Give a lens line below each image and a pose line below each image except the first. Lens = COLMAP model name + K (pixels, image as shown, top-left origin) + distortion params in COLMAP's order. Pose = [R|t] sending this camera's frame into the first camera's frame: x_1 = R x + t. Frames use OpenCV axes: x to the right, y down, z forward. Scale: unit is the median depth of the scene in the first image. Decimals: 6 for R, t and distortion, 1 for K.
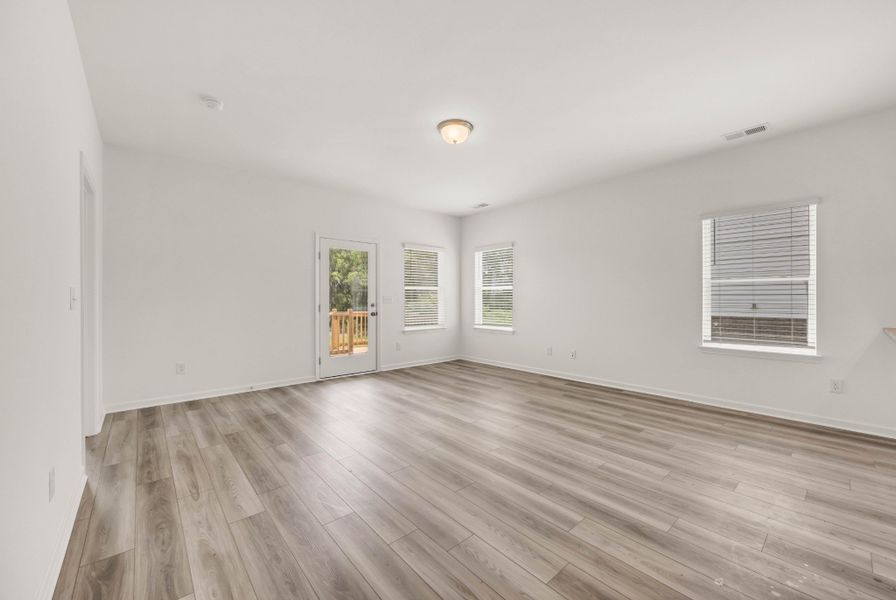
lens RADIAL K [[350.7, 0, 448.0], [0, 350.7, 300.0], [0, 0, 1]] dist [0.000490, -0.000016]
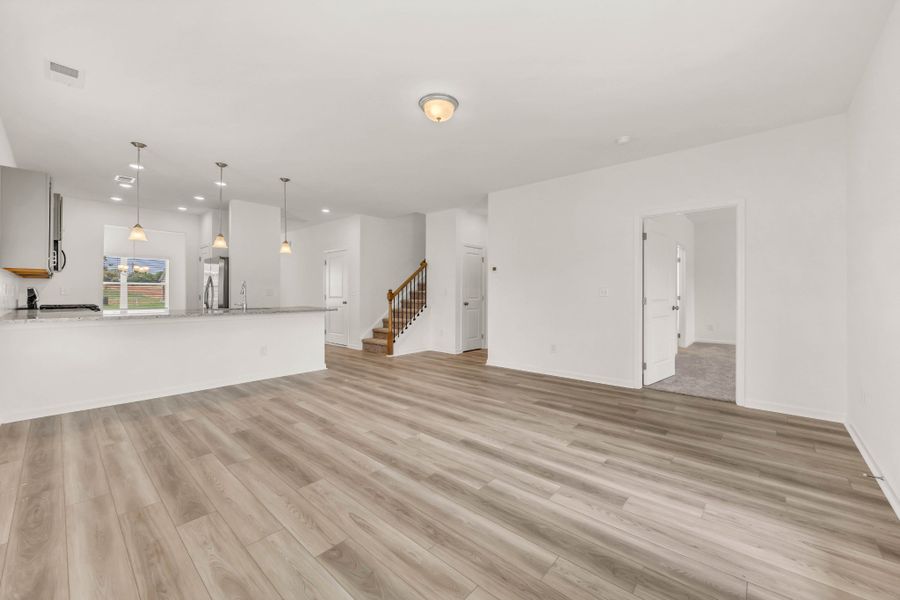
lens RADIAL K [[352.3, 0, 450.0], [0, 352.3, 300.0], [0, 0, 1]] dist [0.000490, -0.000016]
pose [[-0.993200, 0.002401, -0.116397, 0.104279], [-0.001427, 0.999461, 0.032791, -0.010936], [0.116413, 0.032734, -0.992661, 2.043805]]
